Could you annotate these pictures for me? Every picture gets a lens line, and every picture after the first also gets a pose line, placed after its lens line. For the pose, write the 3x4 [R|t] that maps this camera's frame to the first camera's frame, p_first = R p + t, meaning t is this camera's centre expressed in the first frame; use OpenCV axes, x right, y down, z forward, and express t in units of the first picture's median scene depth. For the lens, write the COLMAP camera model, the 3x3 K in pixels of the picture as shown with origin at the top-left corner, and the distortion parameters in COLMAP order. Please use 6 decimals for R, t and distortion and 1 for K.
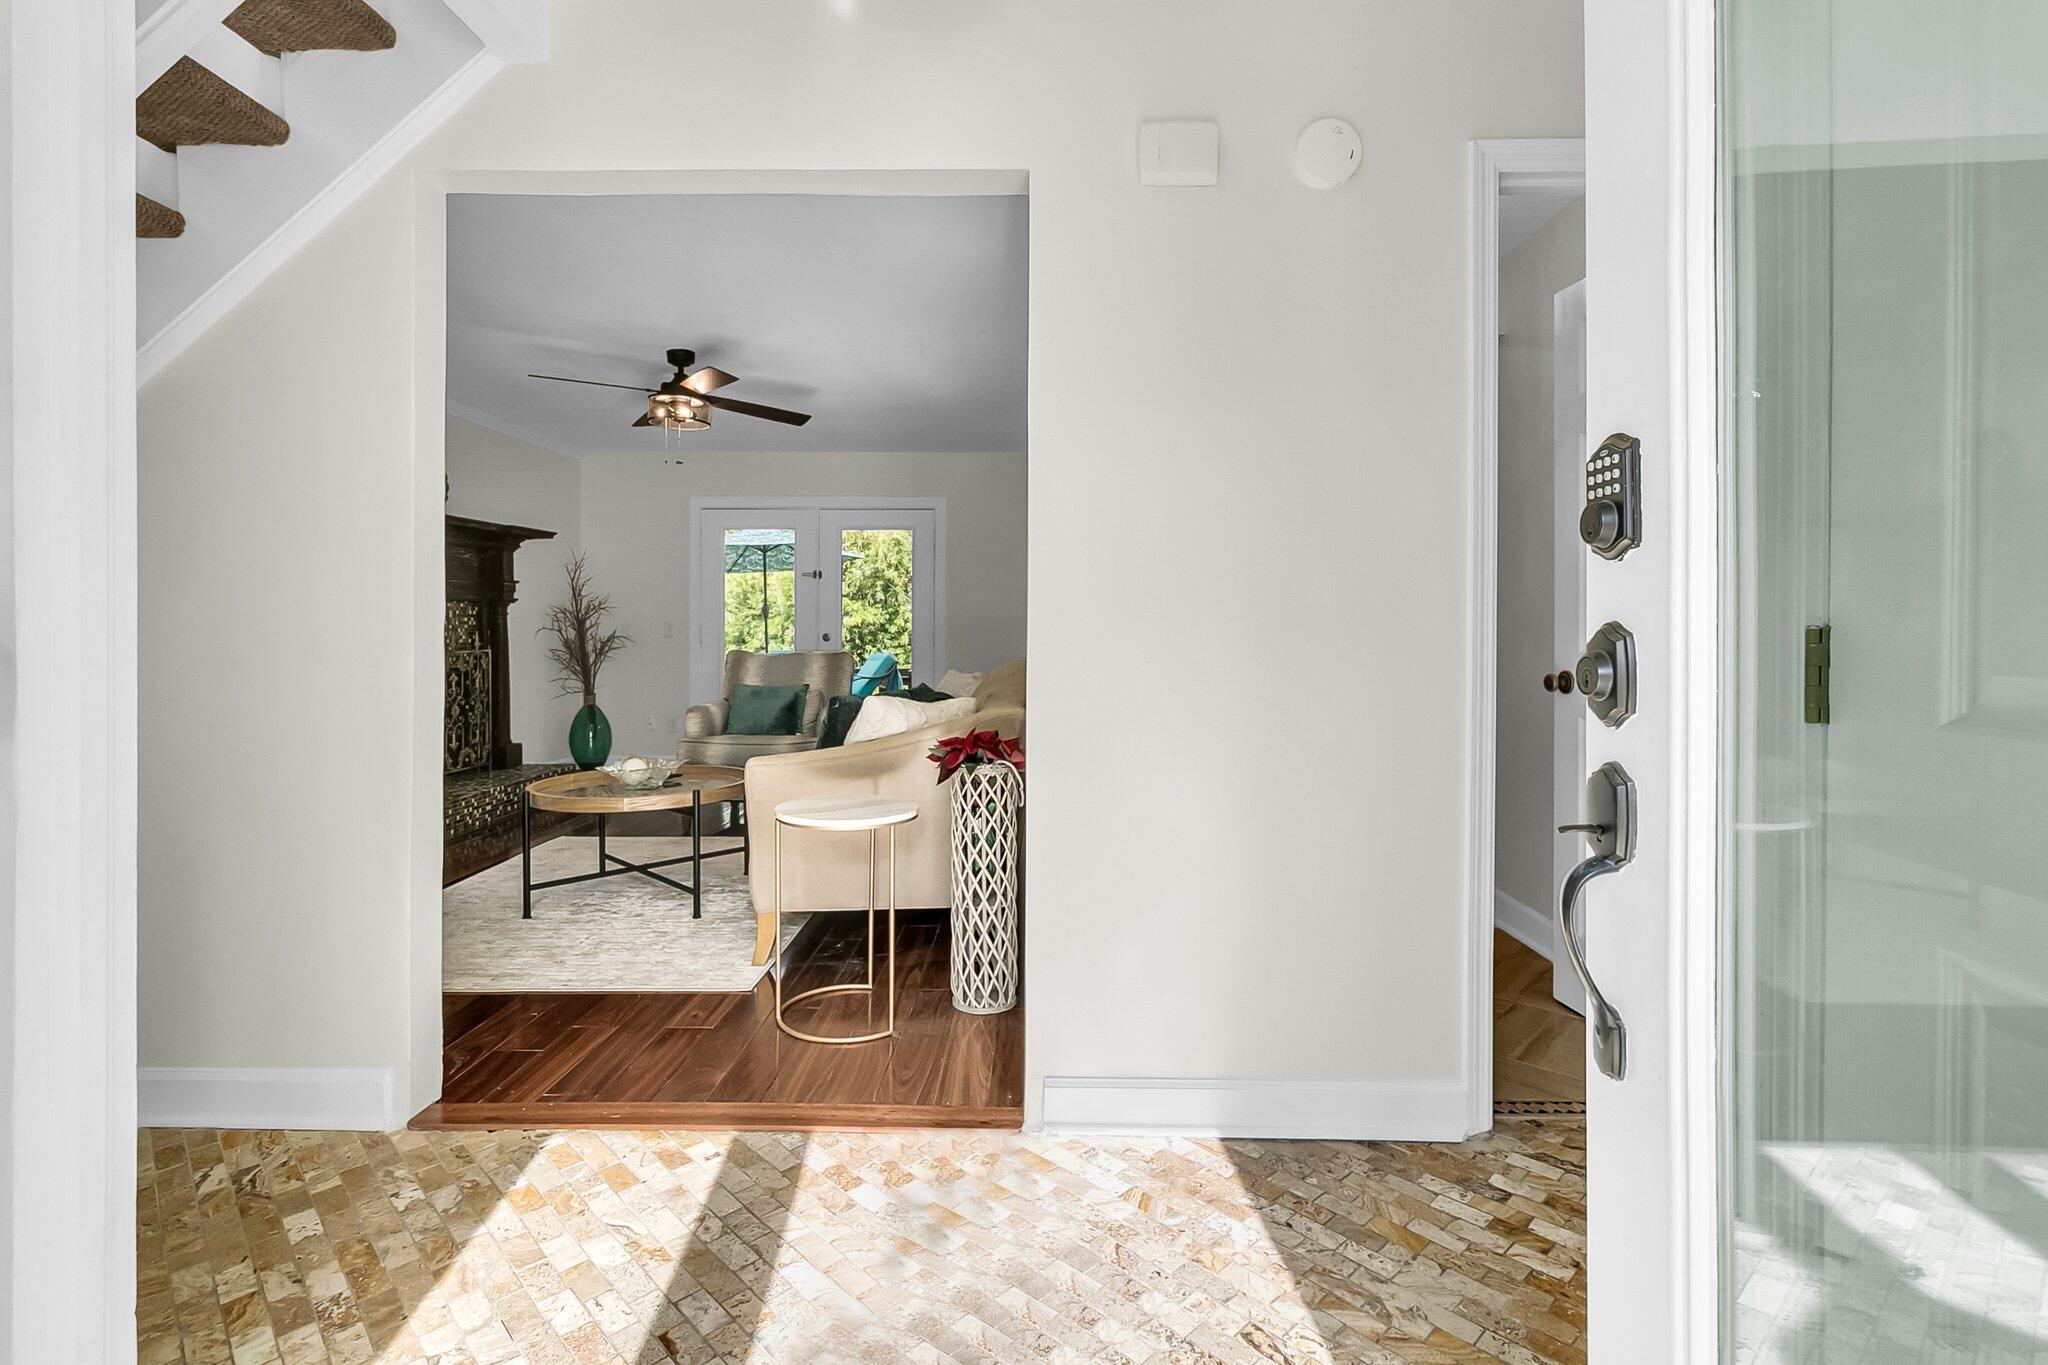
lens RADIAL K [[969.9, 0, 1025.7], [0, 969.9, 624.9], [0, 0, 1]] dist [-0.002063, 0.000102]
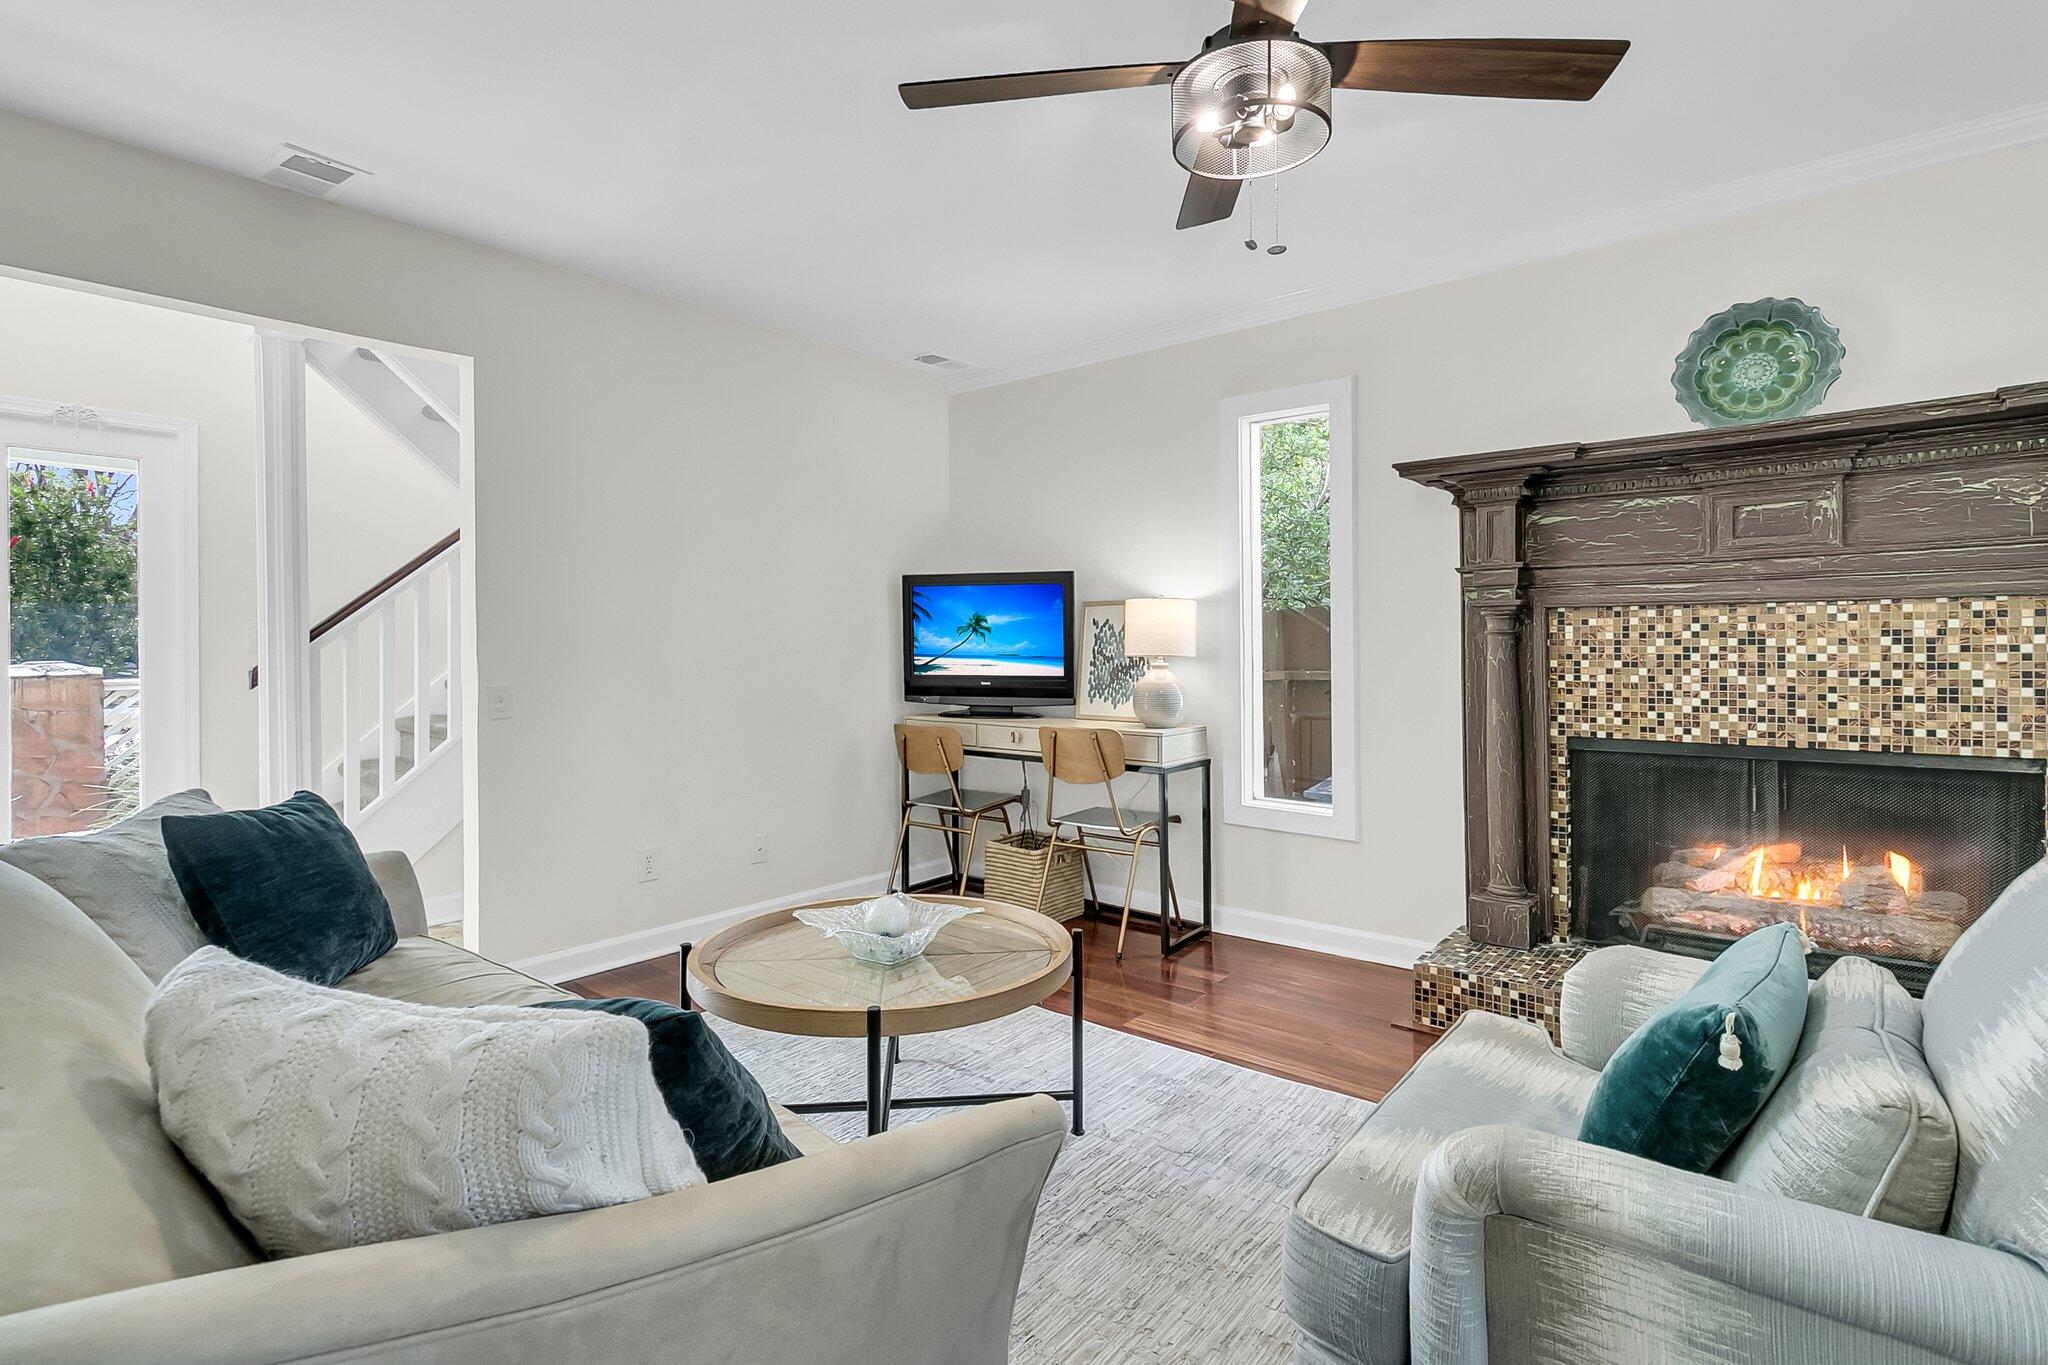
lens RADIAL K [[968.5, 0, 1032.0], [0, 968.5, 649.7], [0, 0, 1]] dist [0.003924, 0.000606]
pose [[-0.621391, 0.007690, -0.783463, -0.003465], [0.010928, 0.999940, 0.001147, -0.006245], [0.783424, -0.007849, -0.621438, 0.894873]]
